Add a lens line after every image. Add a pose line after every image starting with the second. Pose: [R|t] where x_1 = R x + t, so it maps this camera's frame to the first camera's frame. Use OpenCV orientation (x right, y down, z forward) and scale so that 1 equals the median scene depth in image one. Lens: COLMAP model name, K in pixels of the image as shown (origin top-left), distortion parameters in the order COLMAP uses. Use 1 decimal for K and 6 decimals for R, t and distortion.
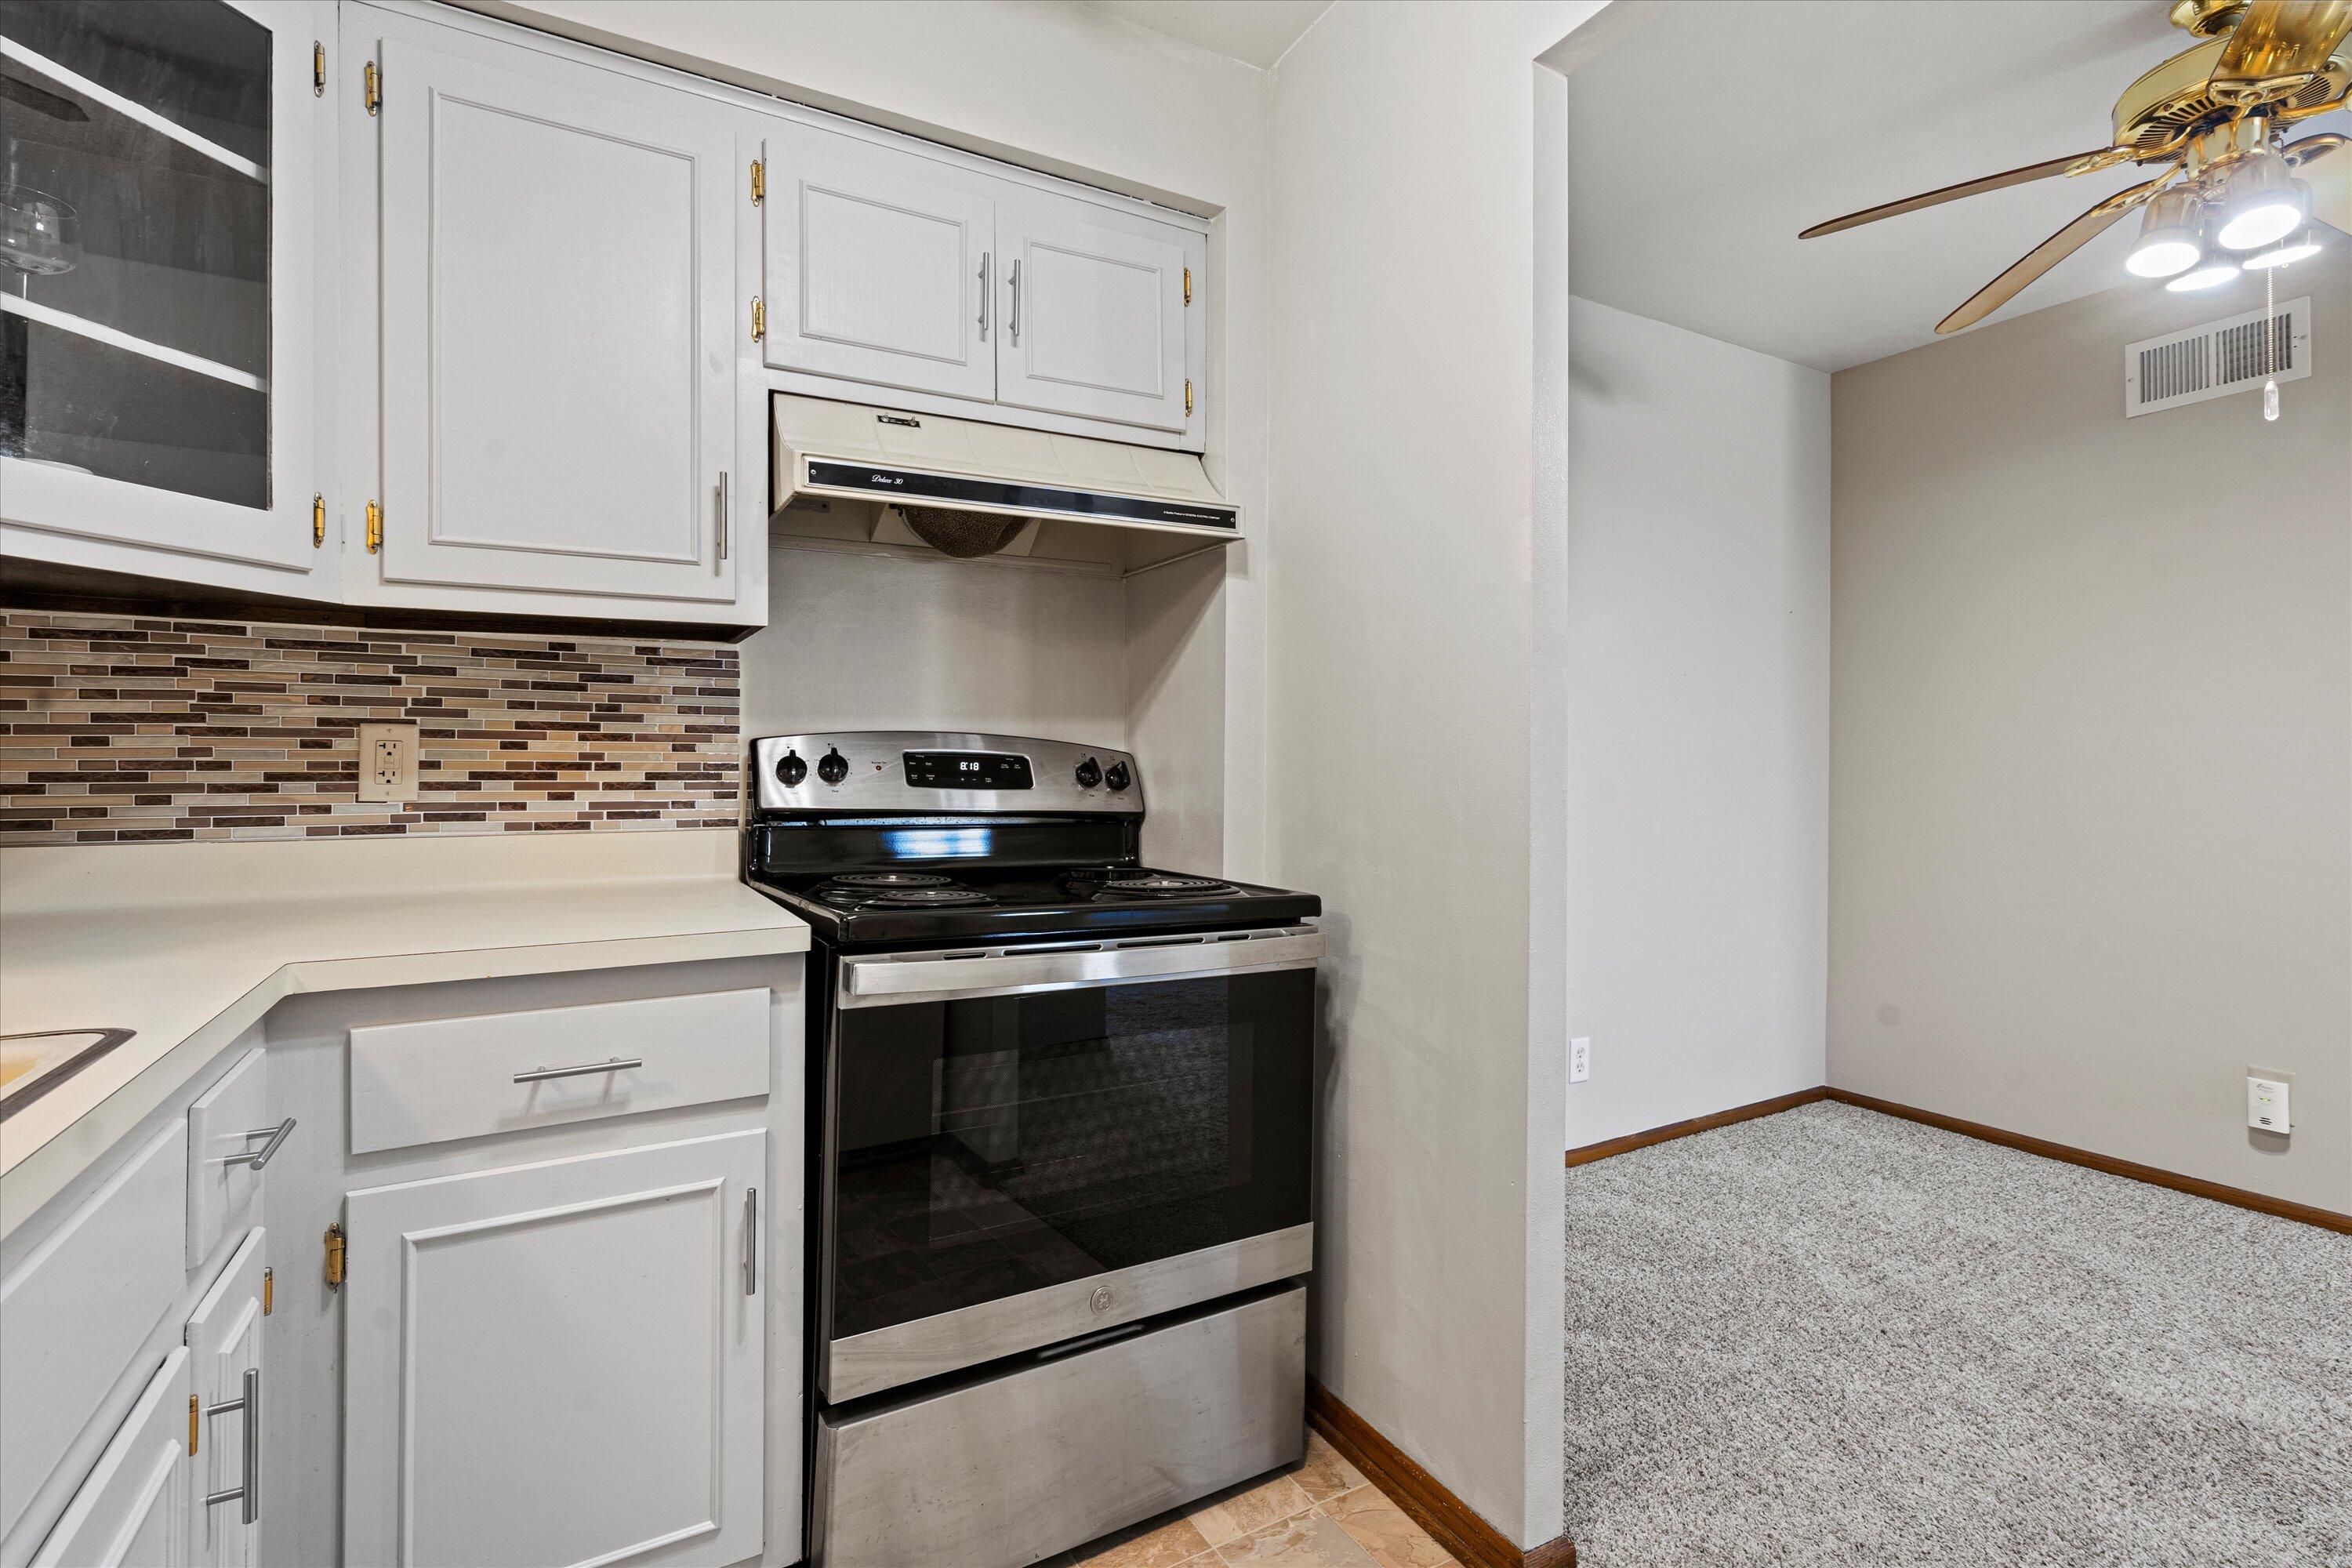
lens RADIAL K [[1089.1, 0, 1180.6], [0, 1089.1, 756.4], [0, 0, 1]] dist [-0.002794, 0.006251]
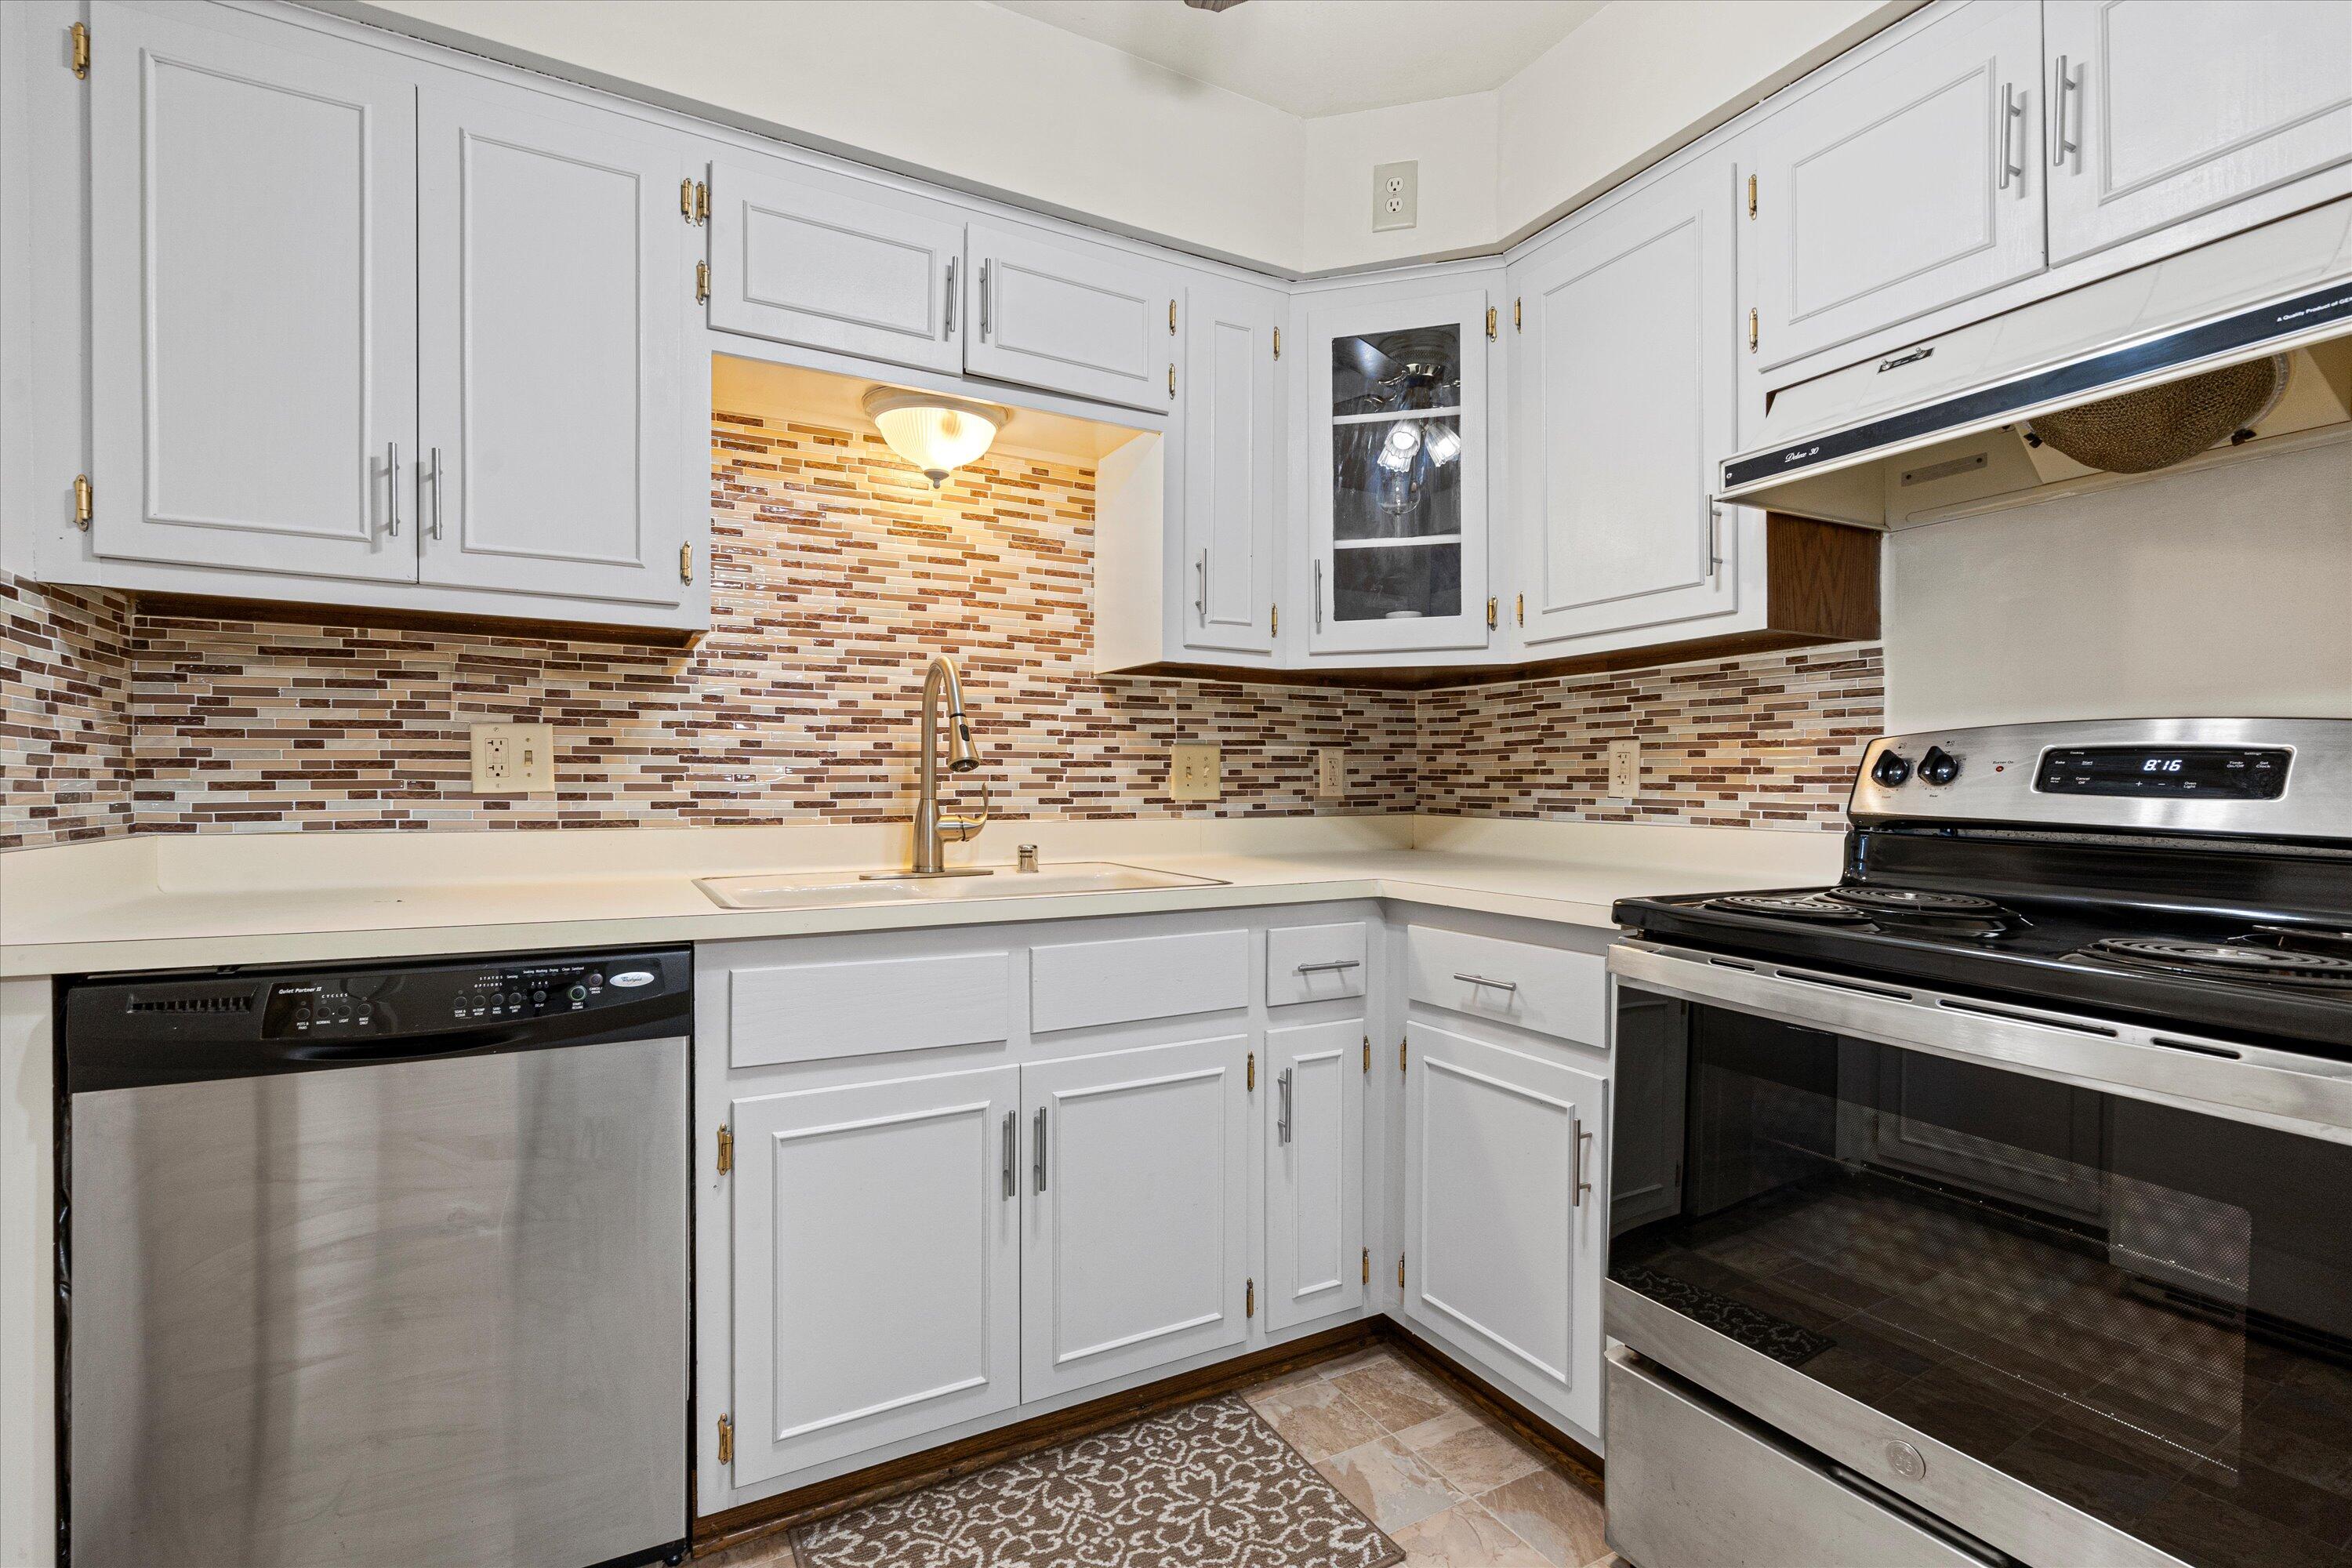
lens RADIAL K [[1083.0, 0, 1168.7], [0, 1083.0, 789.8], [0, 0, 1]] dist [0.000152, 0.001760]
pose [[-0.022389, 0.006114, -0.999731, 0.597052], [0.006313, 0.999962, 0.005974, 0.019115], [0.999729, -0.006177, -0.022427, 0.436322]]
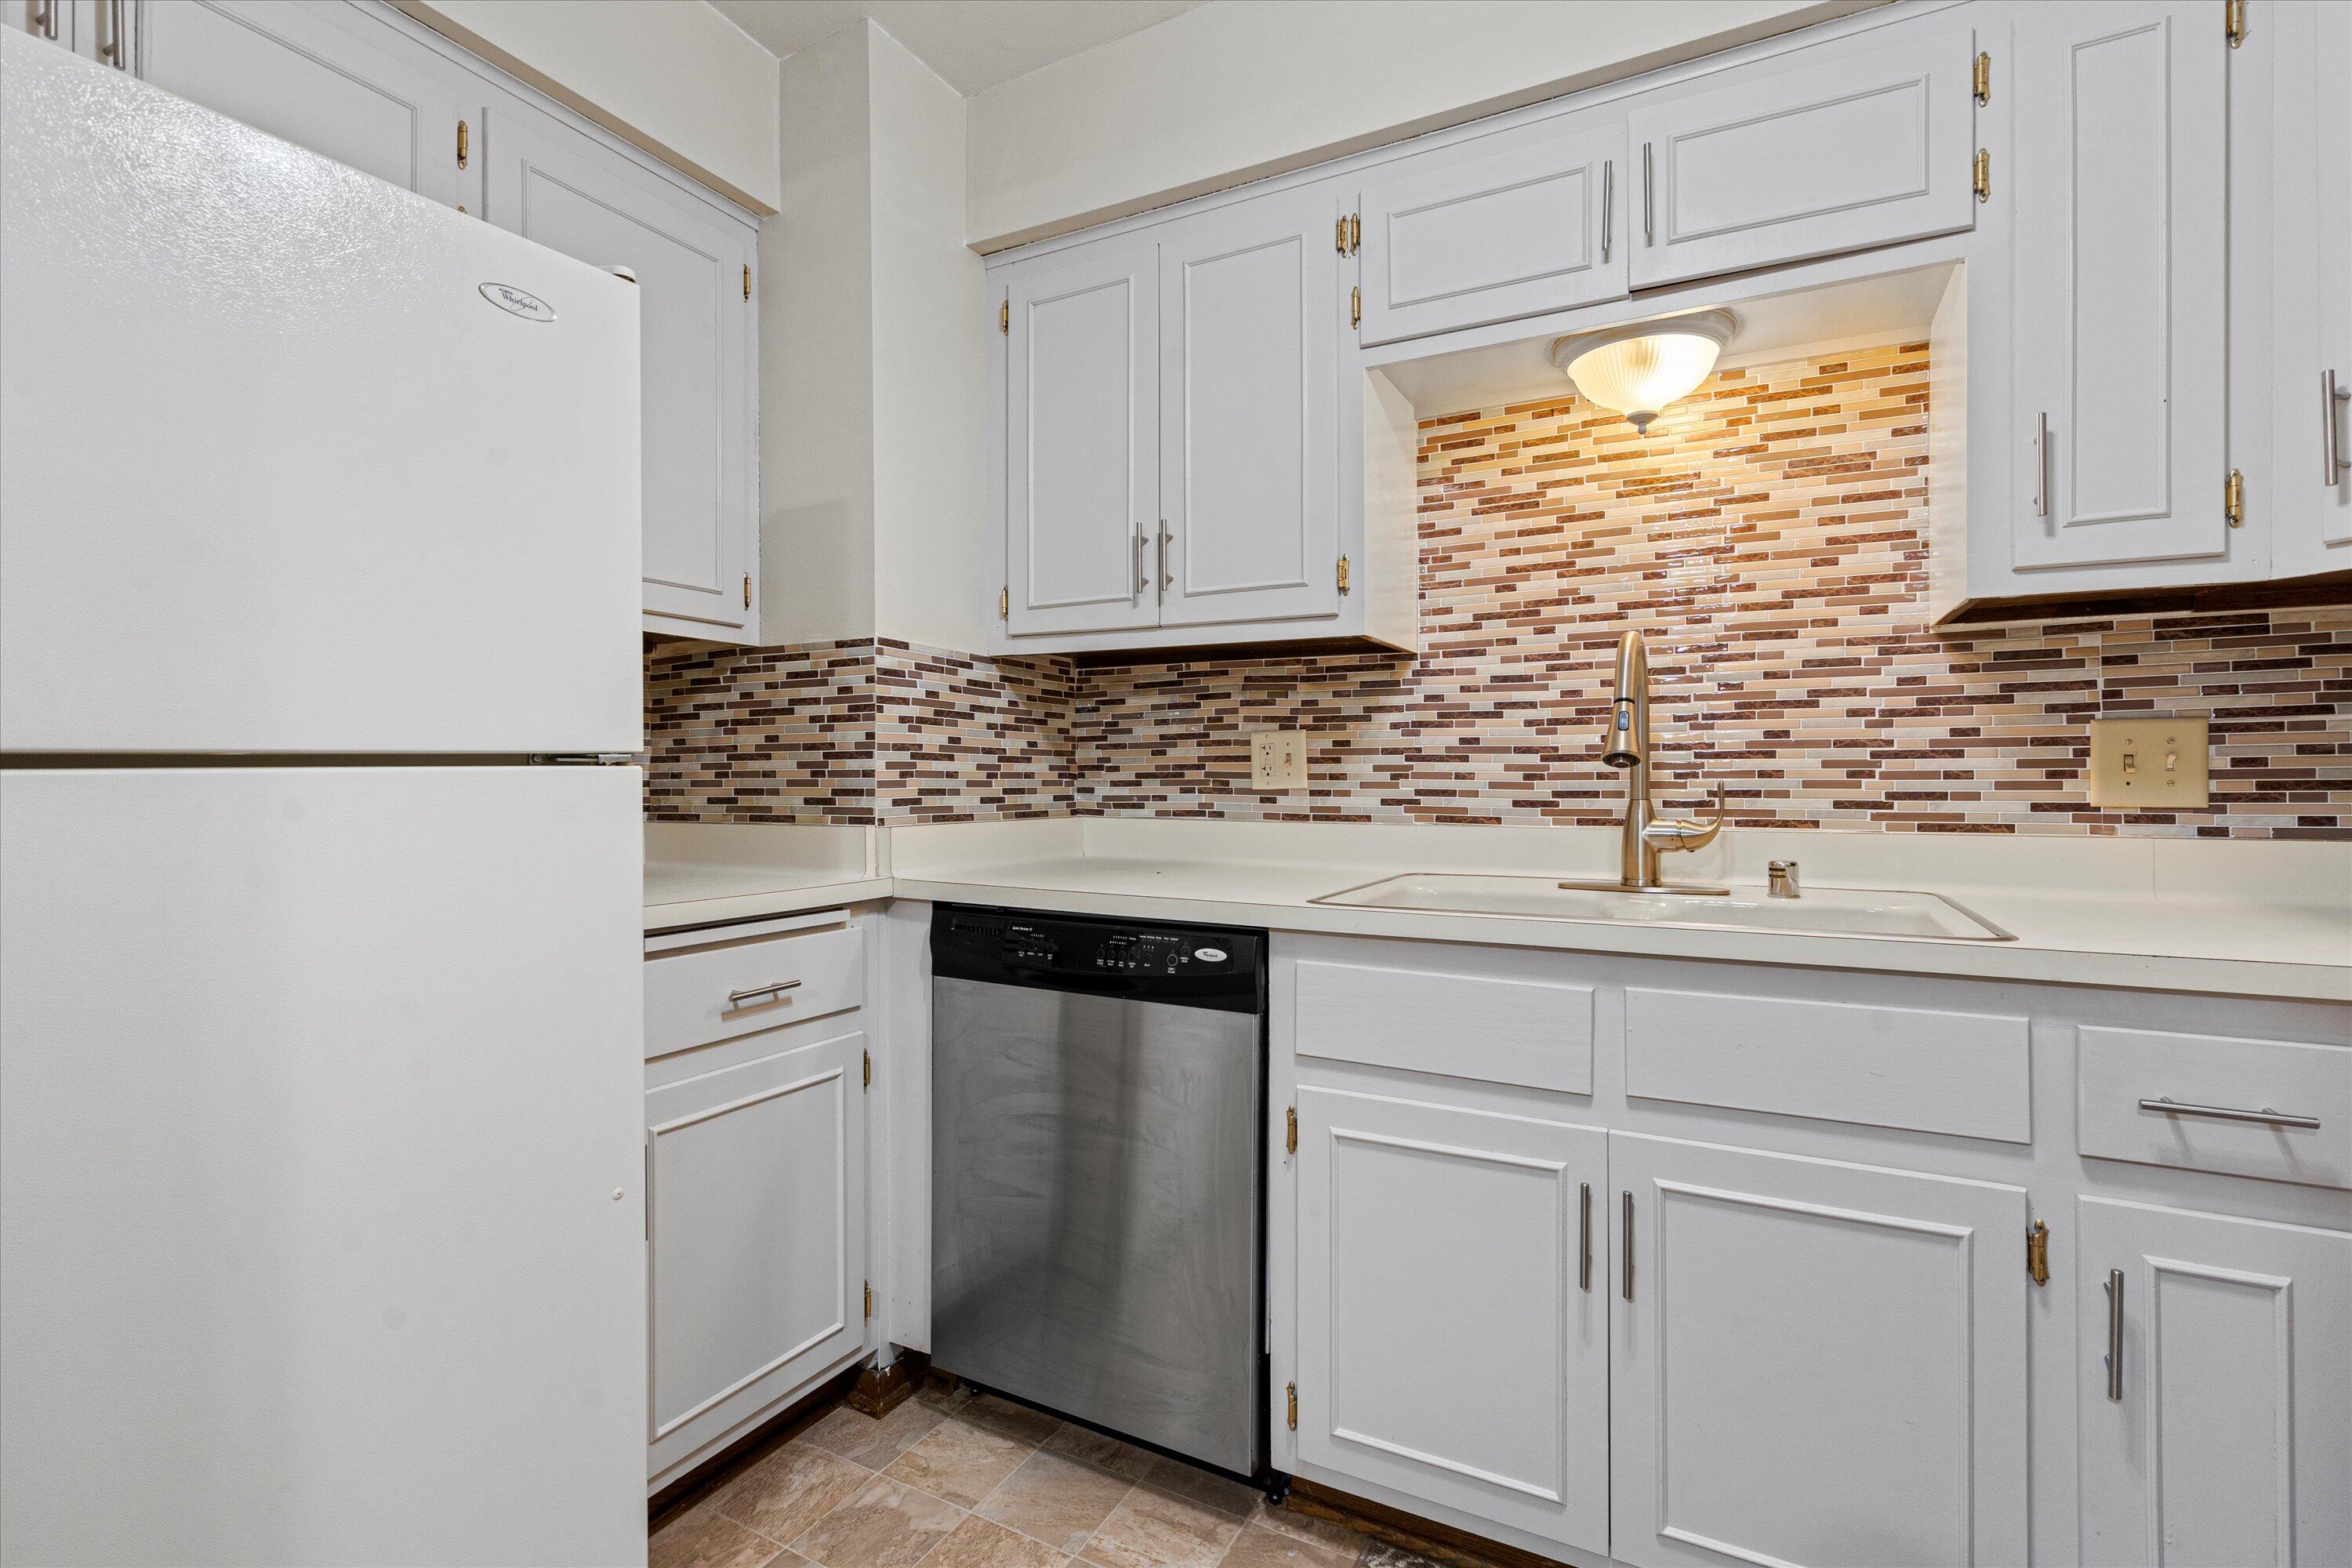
lens RADIAL K [[1081.3, 0, 1172.6], [0, 1081.3, 771.6], [0, 0, 1]] dist [-0.005728, 0.006848]
pose [[-0.848288, -0.003253, -0.529526, 0.323546], [0.004725, 0.999895, -0.013711, 0.020172], [0.529515, -0.014133, -0.848183, 0.764157]]
